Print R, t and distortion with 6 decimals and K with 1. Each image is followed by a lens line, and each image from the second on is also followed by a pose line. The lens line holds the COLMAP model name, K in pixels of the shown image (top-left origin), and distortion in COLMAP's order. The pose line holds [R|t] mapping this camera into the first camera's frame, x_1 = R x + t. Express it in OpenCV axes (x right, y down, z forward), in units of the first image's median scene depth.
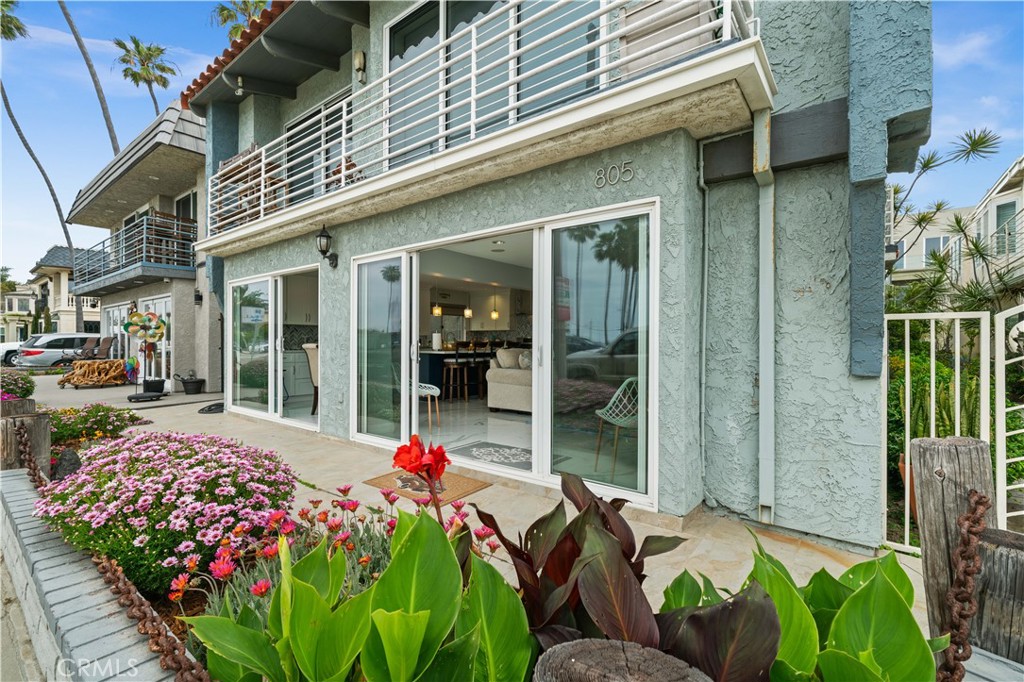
lens RADIAL K [[449.7, 0, 512.9], [0, 449.7, 340.7], [0, 0, 1]] dist [-0.002431, -0.000046]
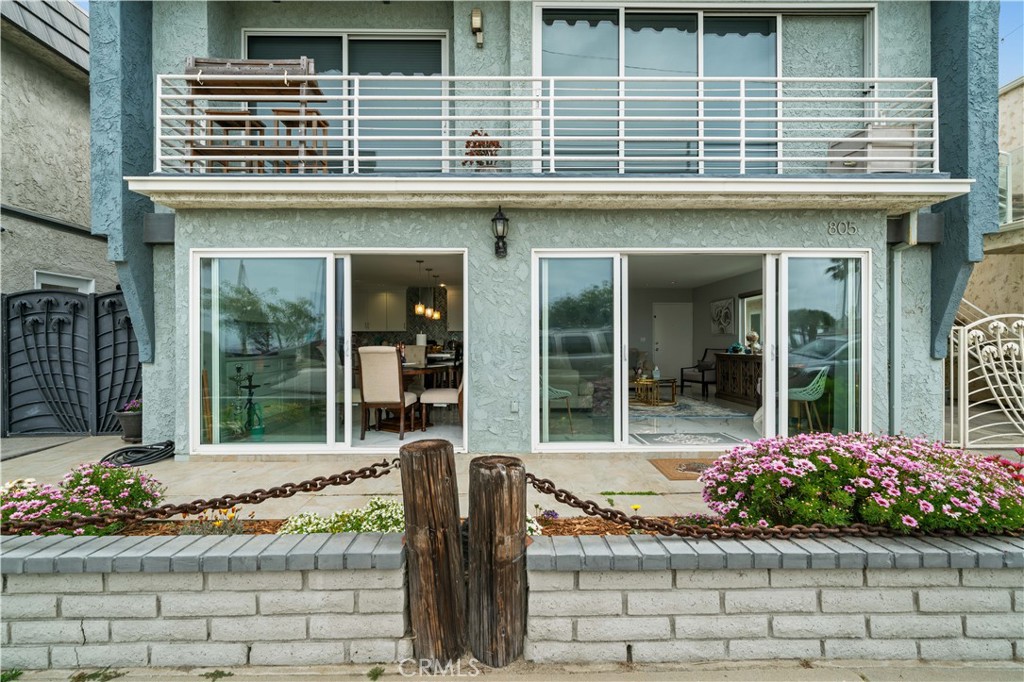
lens RADIAL K [[449.7, 0, 512.3], [0, 449.7, 343.2], [0, 0, 1]] dist [-0.002431, -0.000046]
pose [[0.782637, -0.004760, 0.622460, -1.304306], [0.004714, 0.999987, 0.001719, 0.001264], [-0.622460, 0.001589, 0.782650, 0.440820]]
